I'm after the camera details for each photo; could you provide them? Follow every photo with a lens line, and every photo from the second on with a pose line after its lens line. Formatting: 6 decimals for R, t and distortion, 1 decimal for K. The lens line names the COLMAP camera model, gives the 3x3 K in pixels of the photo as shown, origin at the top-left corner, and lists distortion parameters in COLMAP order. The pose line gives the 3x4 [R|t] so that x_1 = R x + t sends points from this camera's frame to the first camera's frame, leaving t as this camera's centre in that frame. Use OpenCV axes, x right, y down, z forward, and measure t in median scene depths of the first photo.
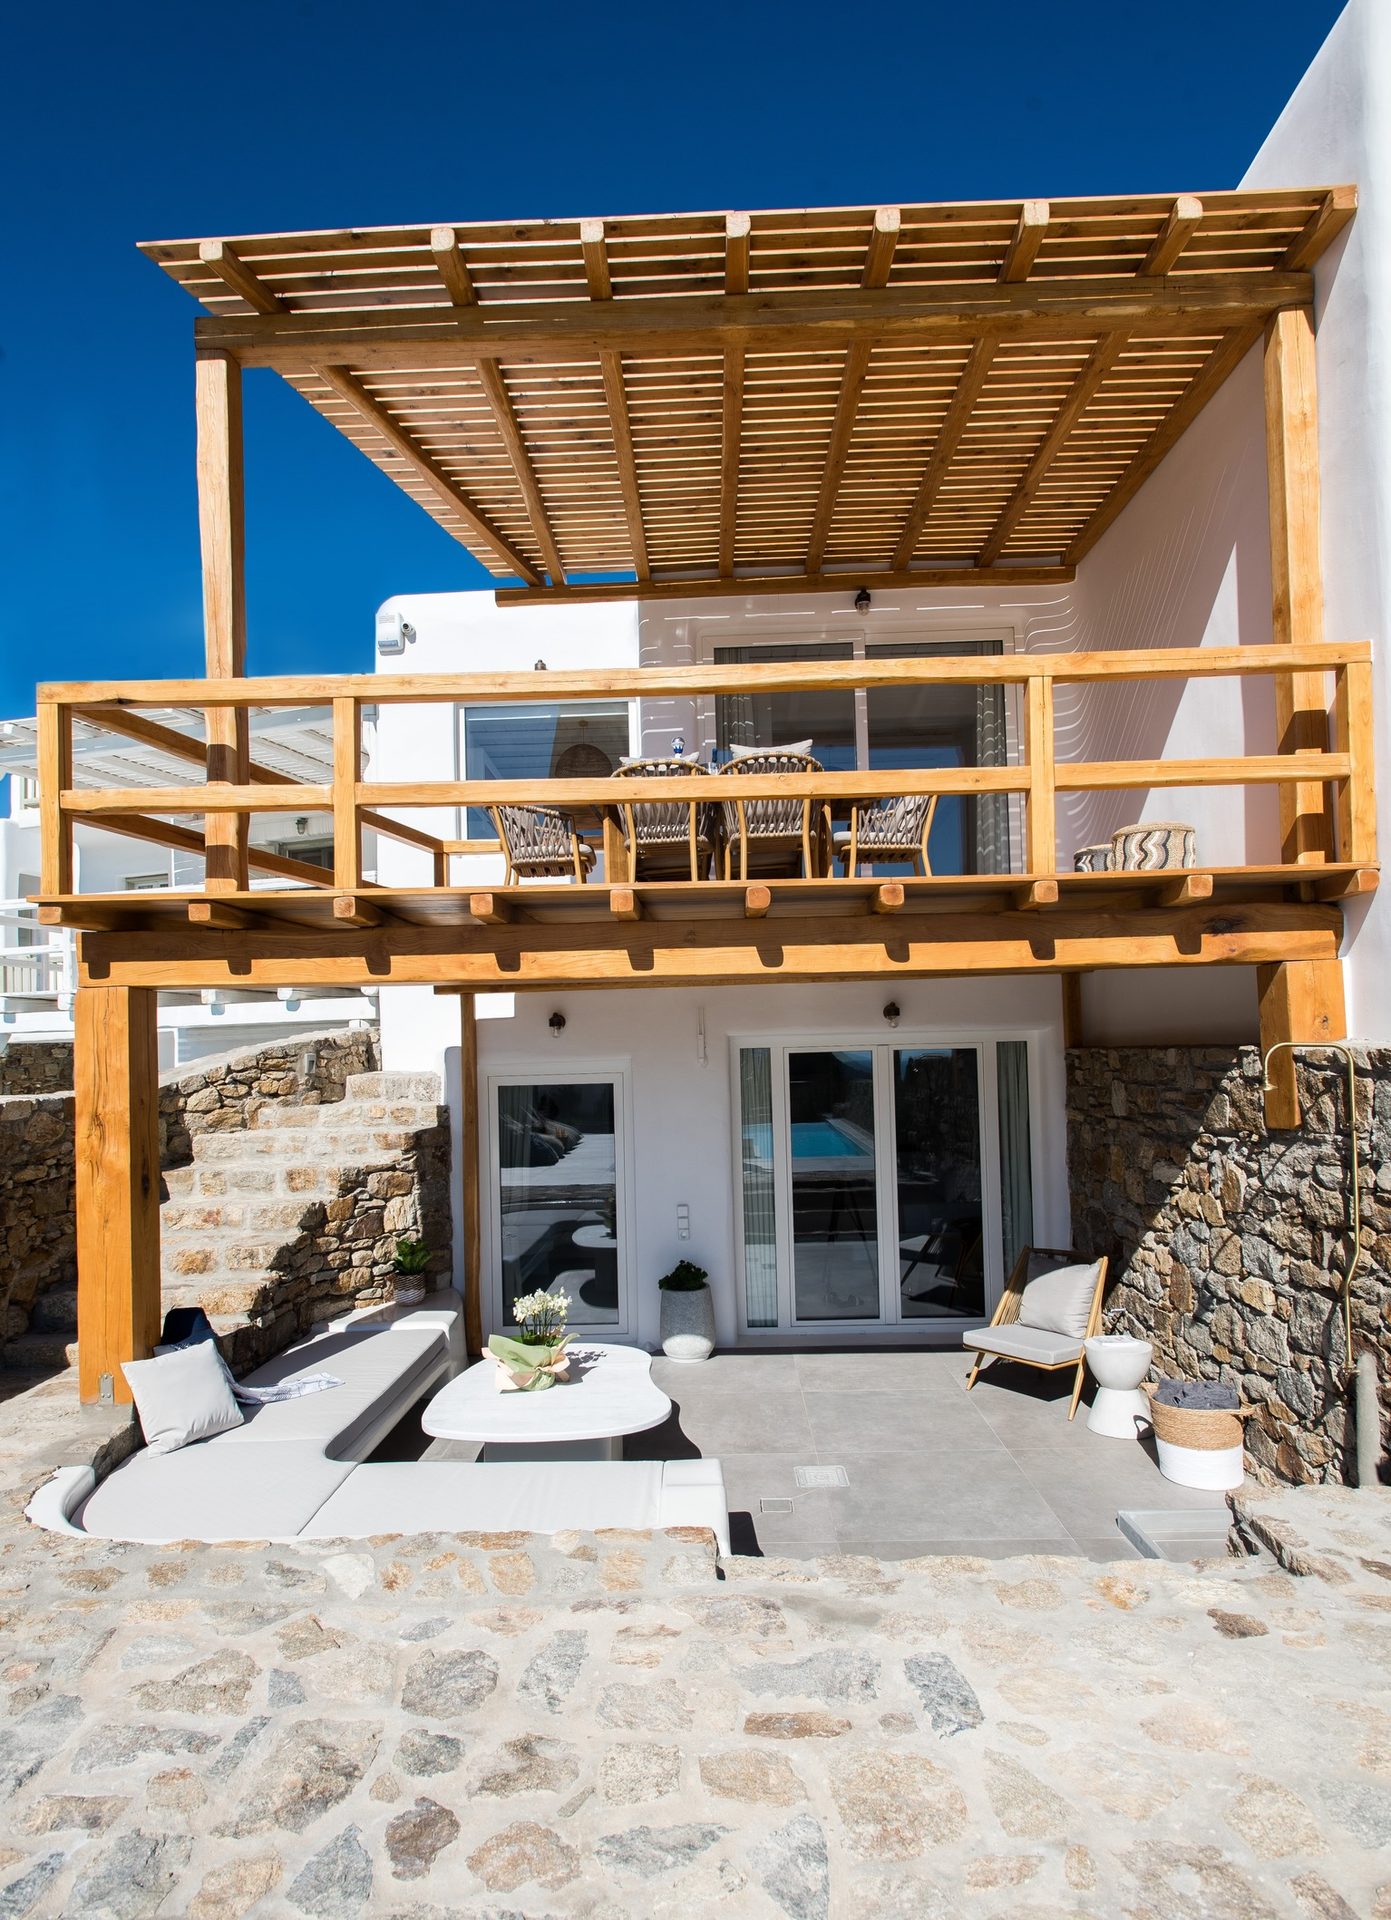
lens RADIAL K [[1123.3, 0, 667.7], [0, 1123.3, 1012.5], [0, 0, 1]] dist [-0.000623, -0.002631]
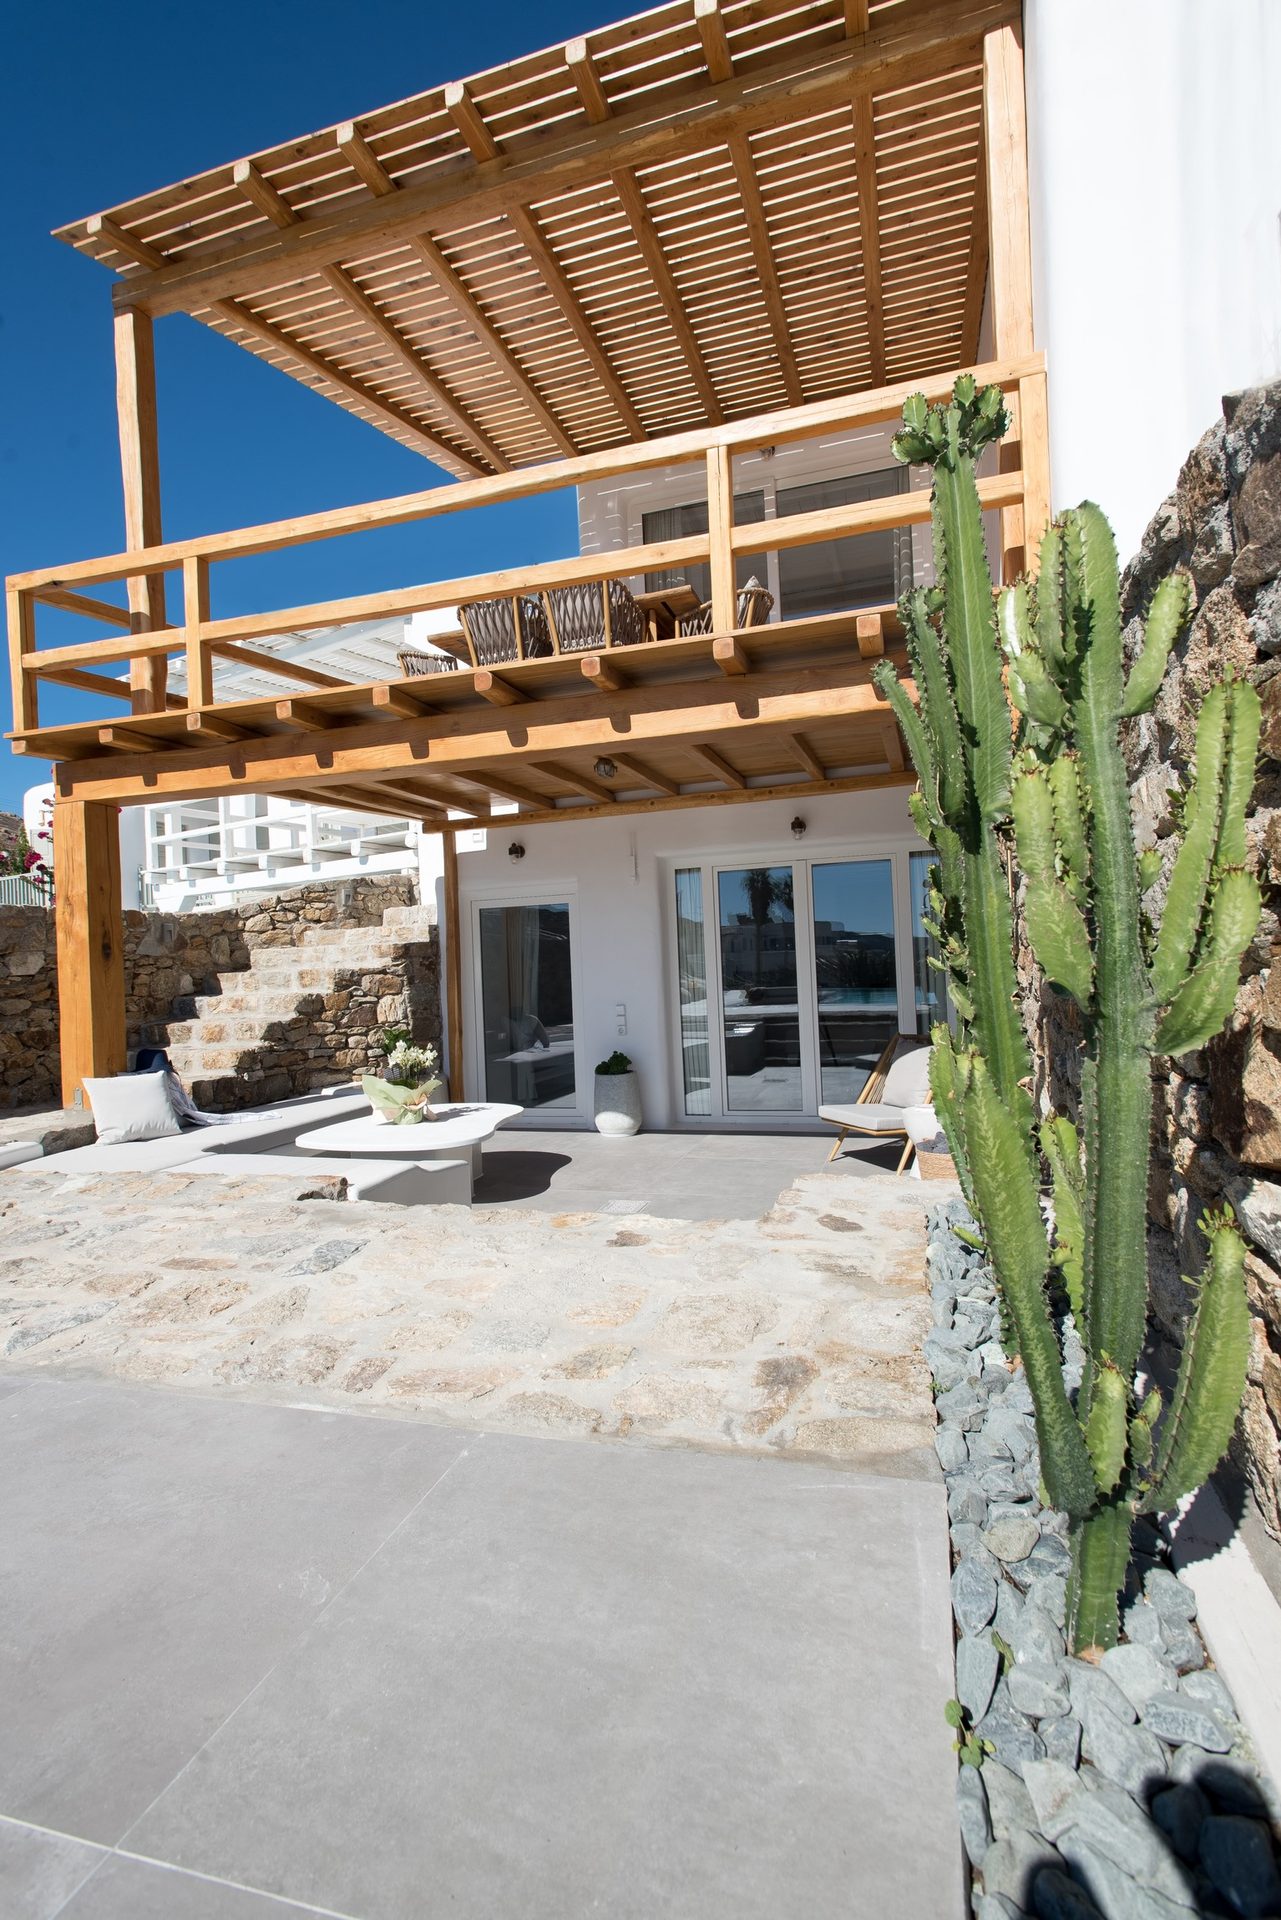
lens RADIAL K [[989.7, 0, 646.6], [0, 989.7, 959.1], [0, 0, 1]] dist [0.011206, -0.001077]
pose [[0.955149, -0.018210, -0.295565, 0.380527], [0.024301, 0.999561, 0.016947, 0.120889], [0.295127, -0.023369, 0.955172, 0.044433]]
